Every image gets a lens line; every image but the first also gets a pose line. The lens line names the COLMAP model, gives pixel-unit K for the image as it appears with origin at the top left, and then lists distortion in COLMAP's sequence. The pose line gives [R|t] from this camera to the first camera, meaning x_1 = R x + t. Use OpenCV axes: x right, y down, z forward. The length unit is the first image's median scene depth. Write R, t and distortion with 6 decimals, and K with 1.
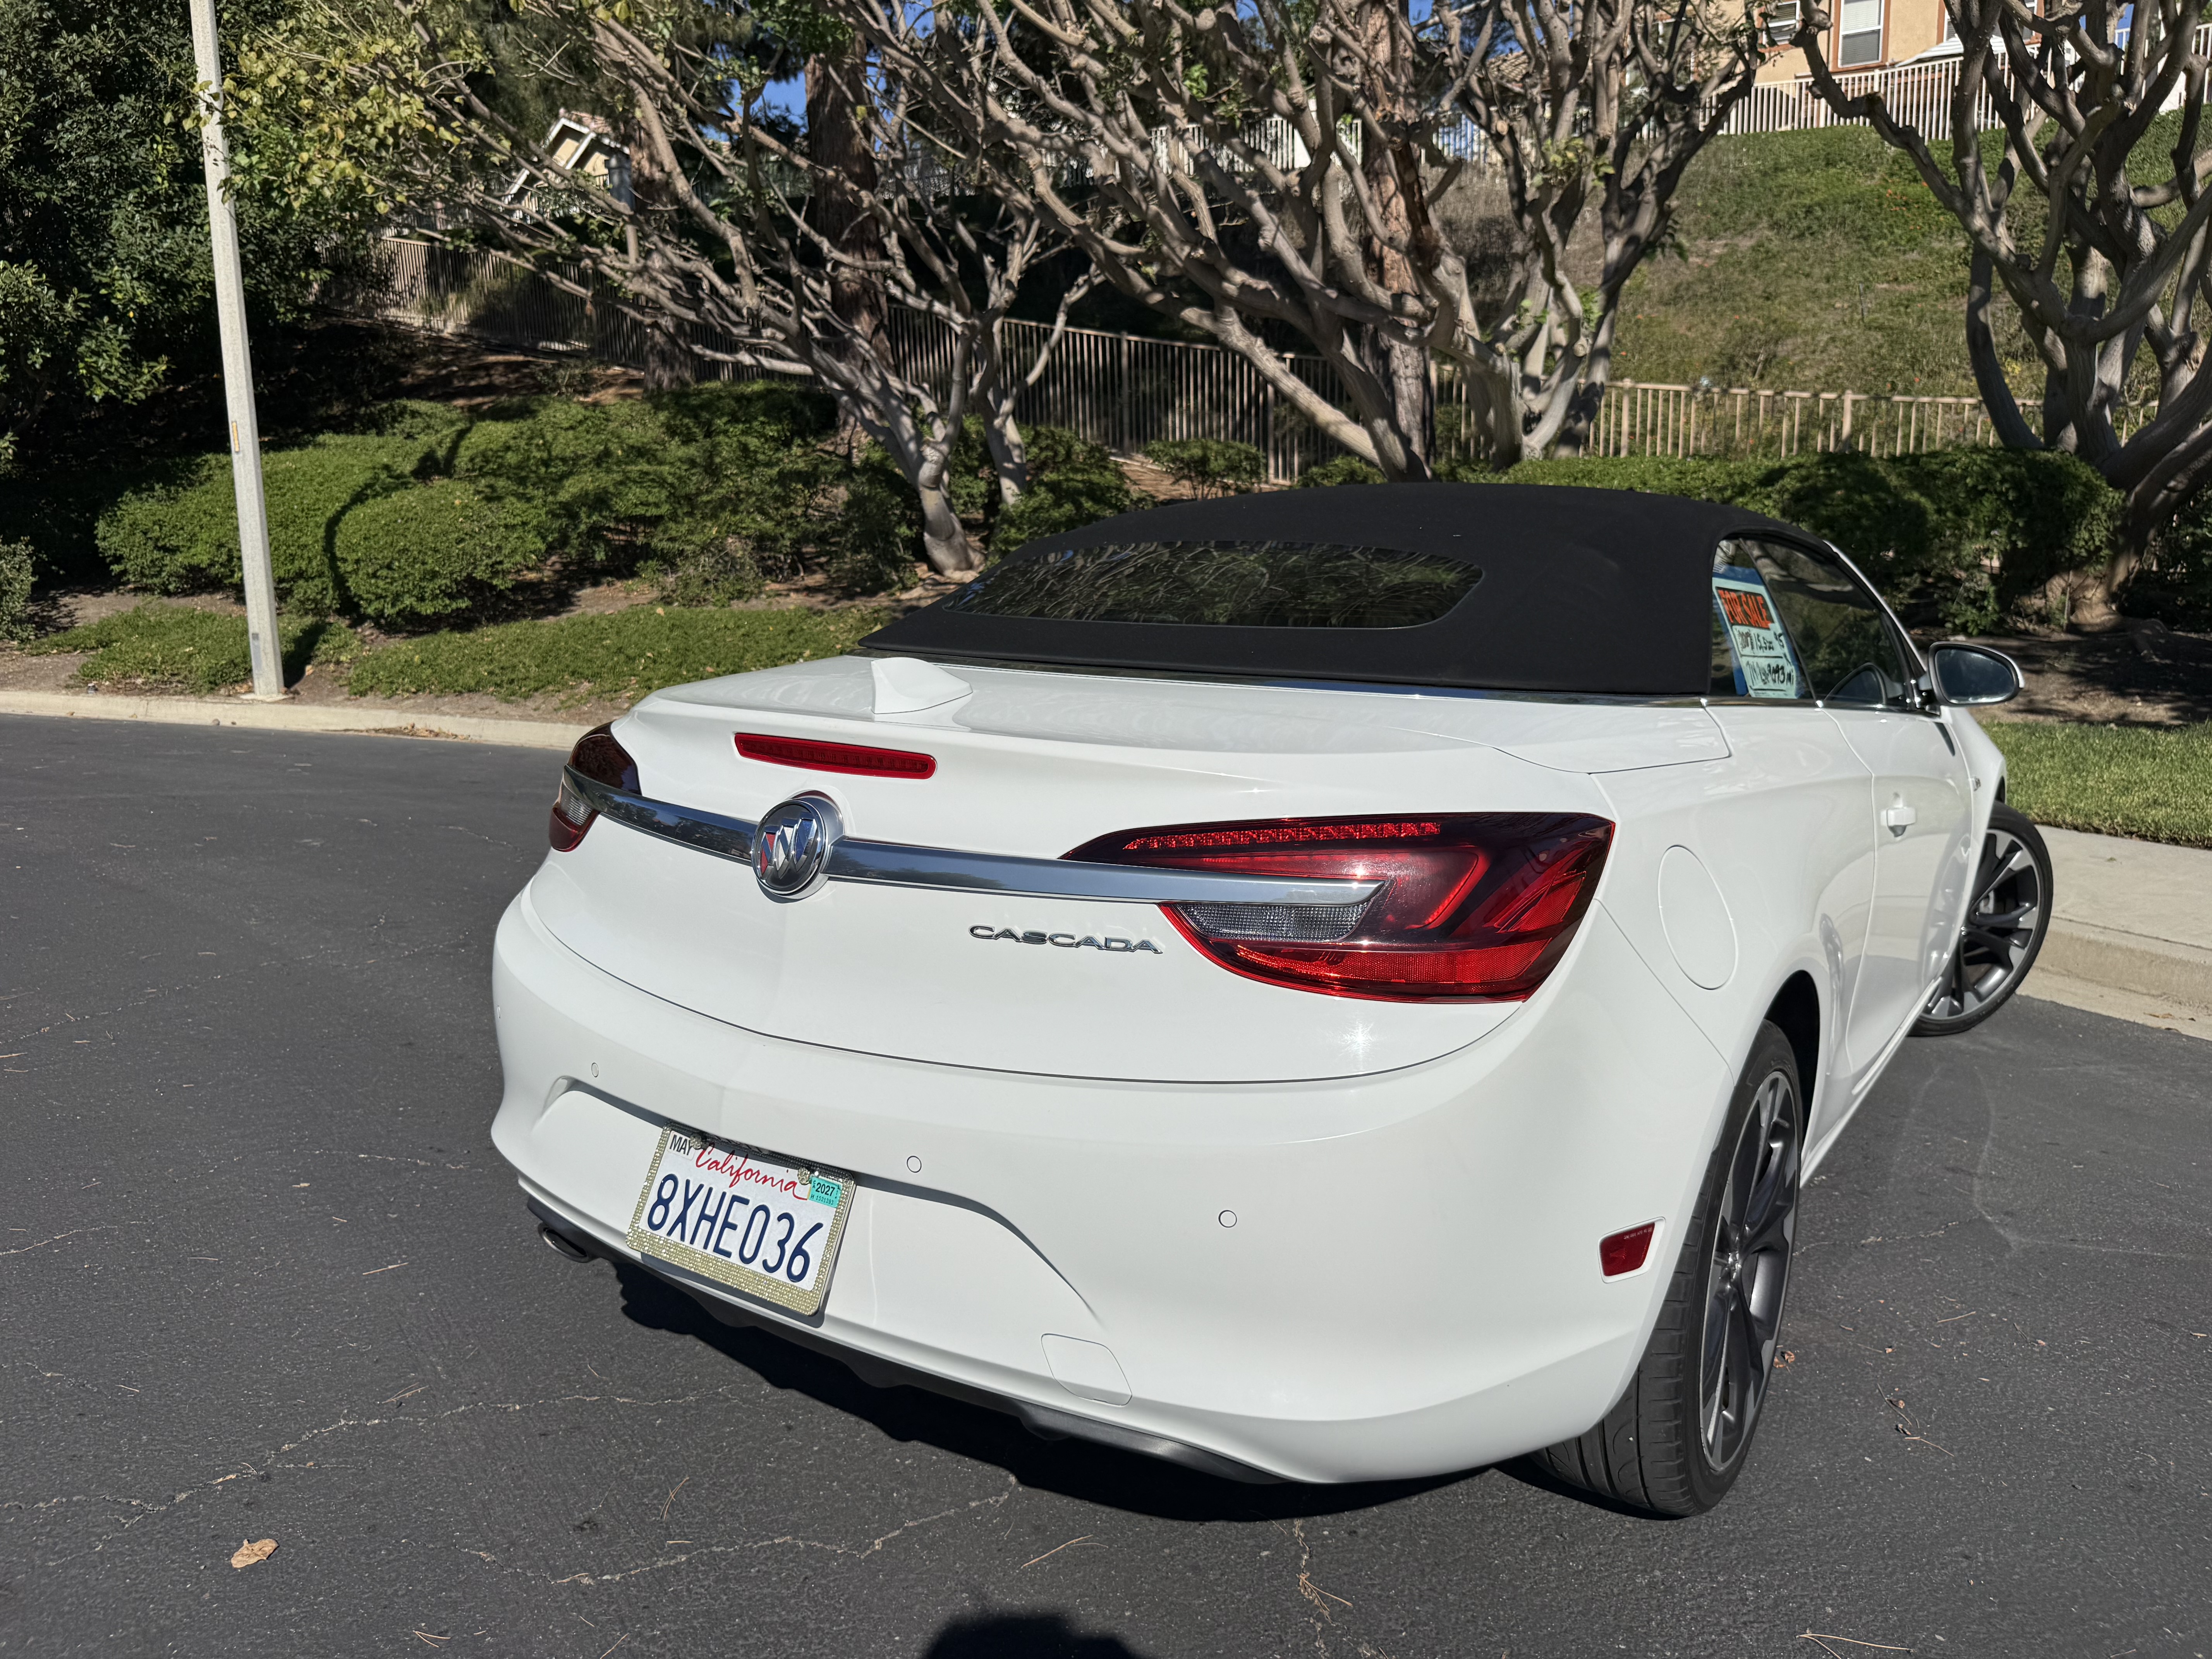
lens RADIAL K [[1577.3, 0, 1108.5], [0, 1577.3, 847.1], [0, 0, 1]] dist [0.008385, -0.016289]
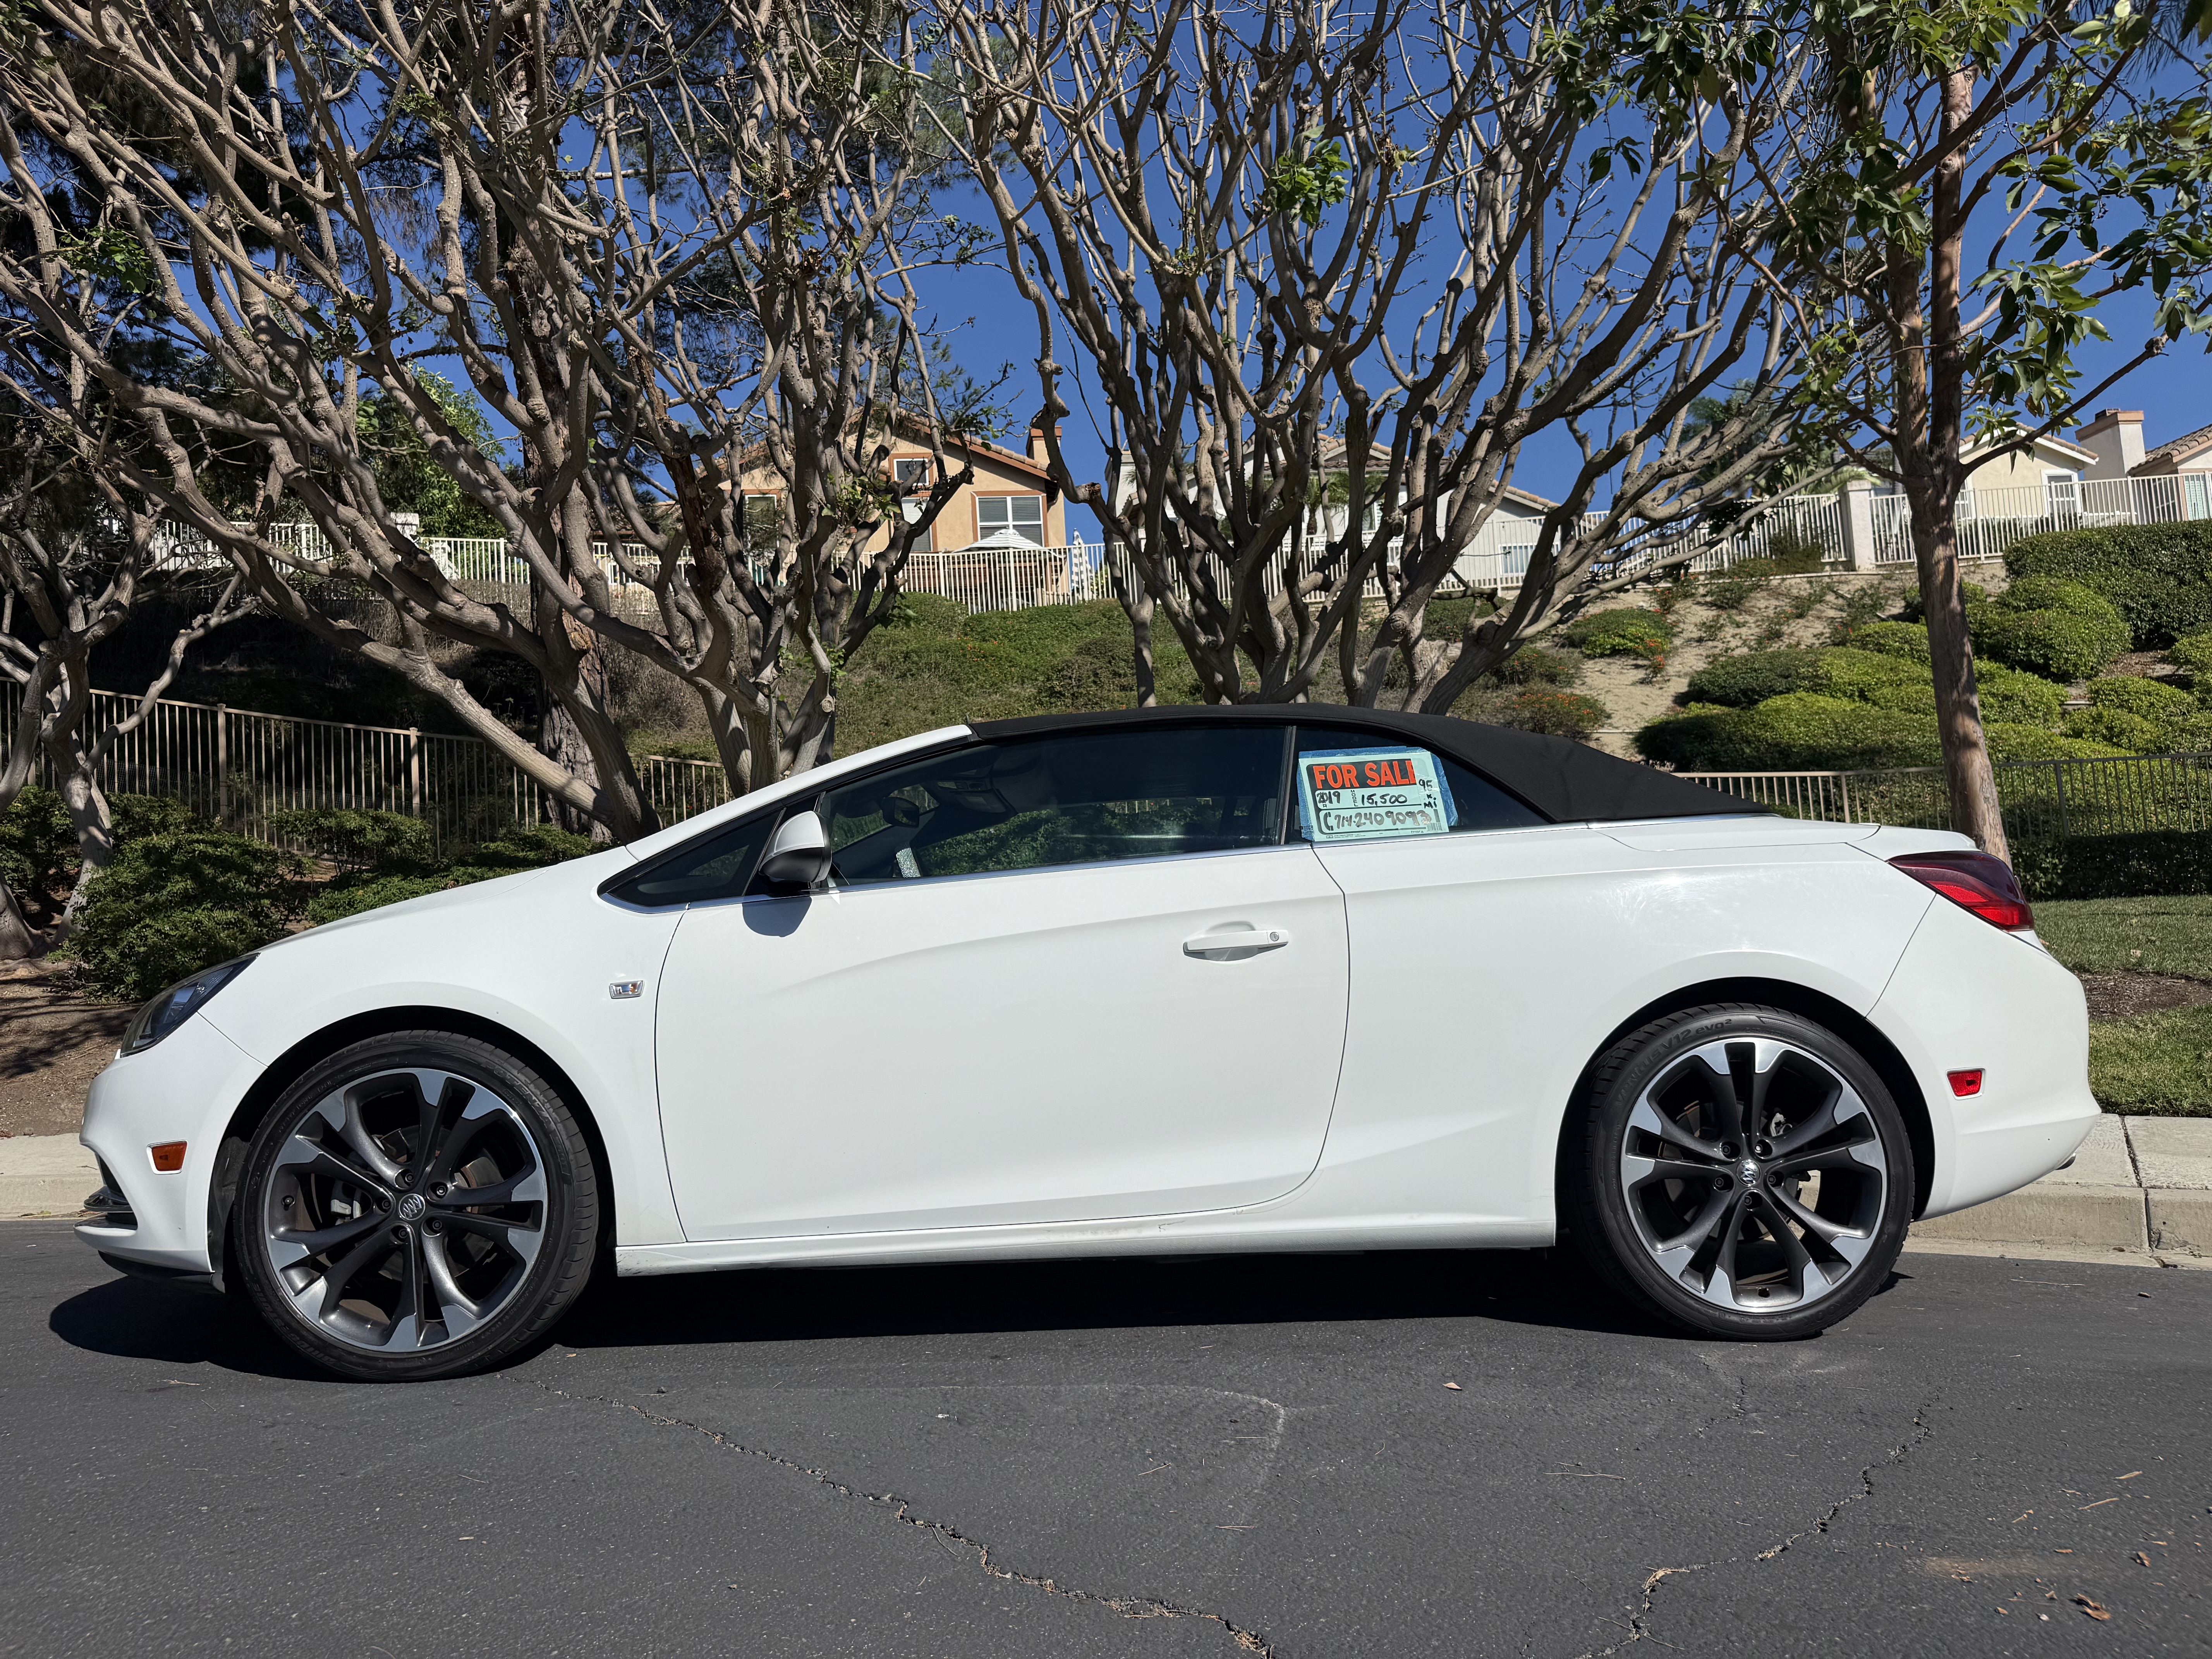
lens RADIAL K [[1577.3, 0, 1137.4], [0, 1577.3, 840.6], [0, 0, 1]] dist [0.008385, -0.016289]
pose [[0.838113, 0.016654, 0.545243, -0.089654], [0.134249, 0.962495, -0.235757, 0.029038], [-0.528719, 0.270789, 0.804443, 0.155690]]
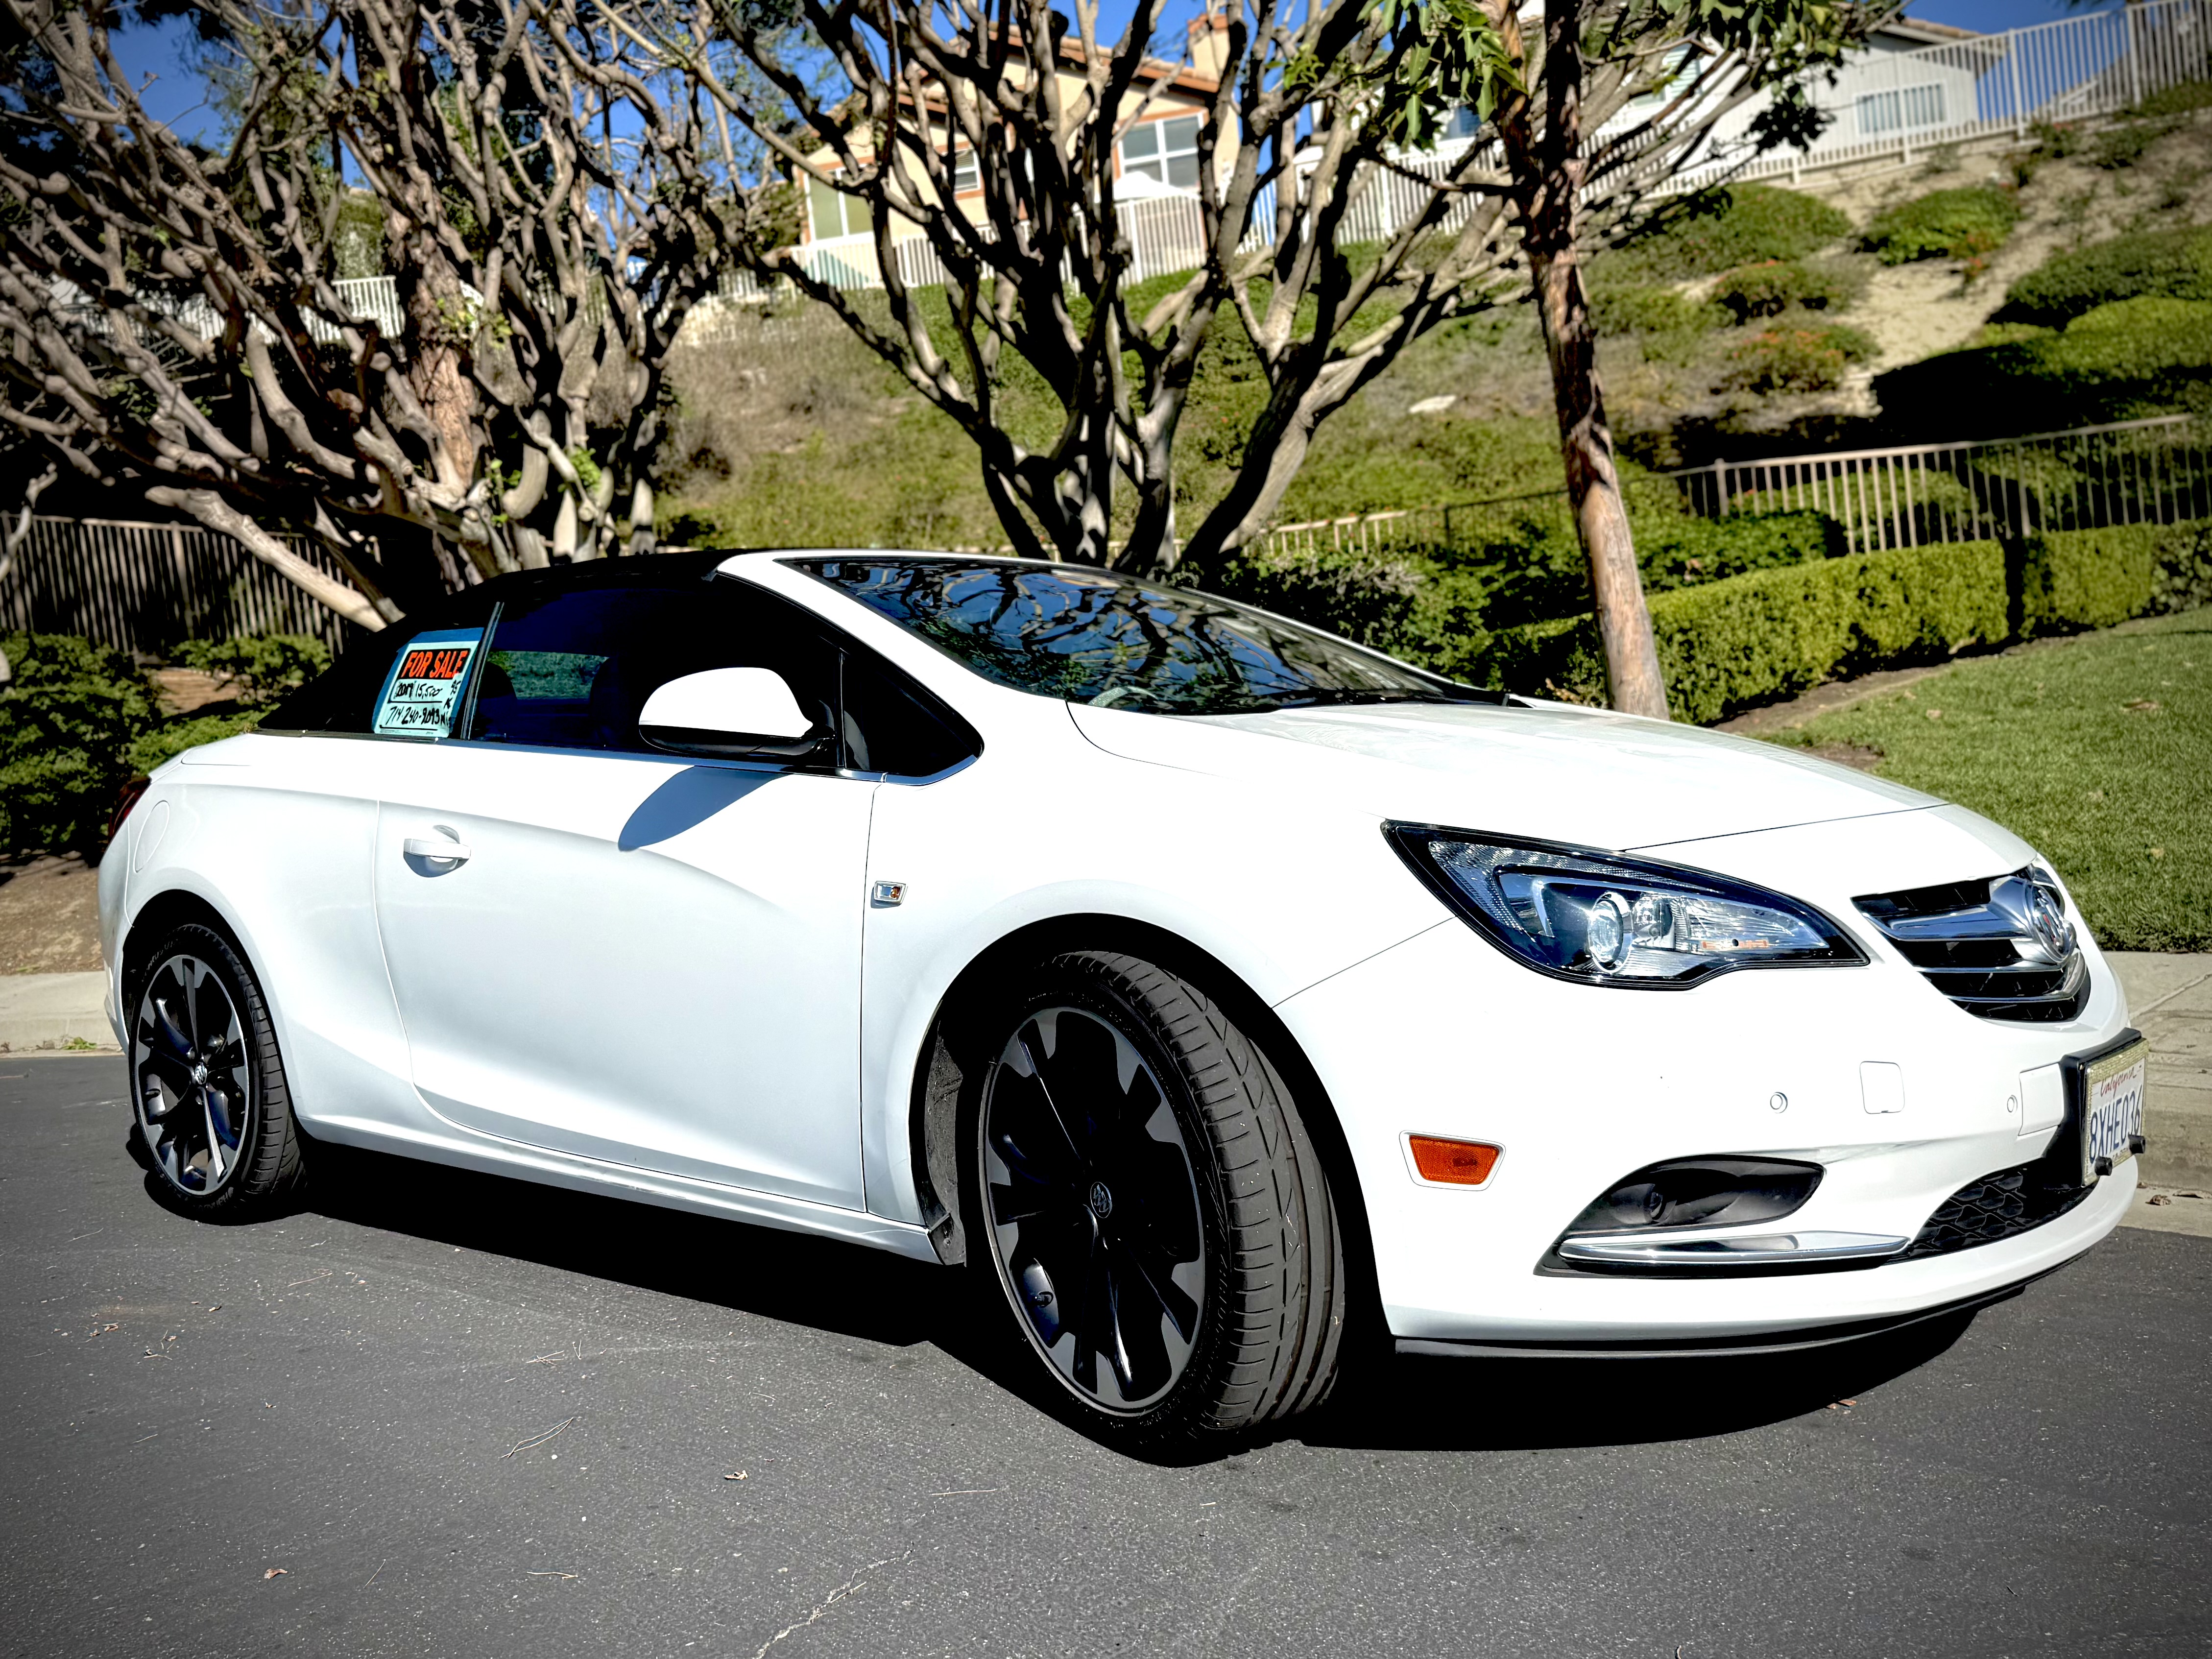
lens RADIAL K [[1978.4, 0, 943.2], [0, 1978.4, 816.2], [0, 0, 1]] dist [0.037528, -0.047365]
pose [[0.951940, -0.094536, 0.291332, 0.174643], [0.141208, 0.979516, -0.143556, 0.070952], [-0.271793, 0.177795, 0.945789, -0.159400]]
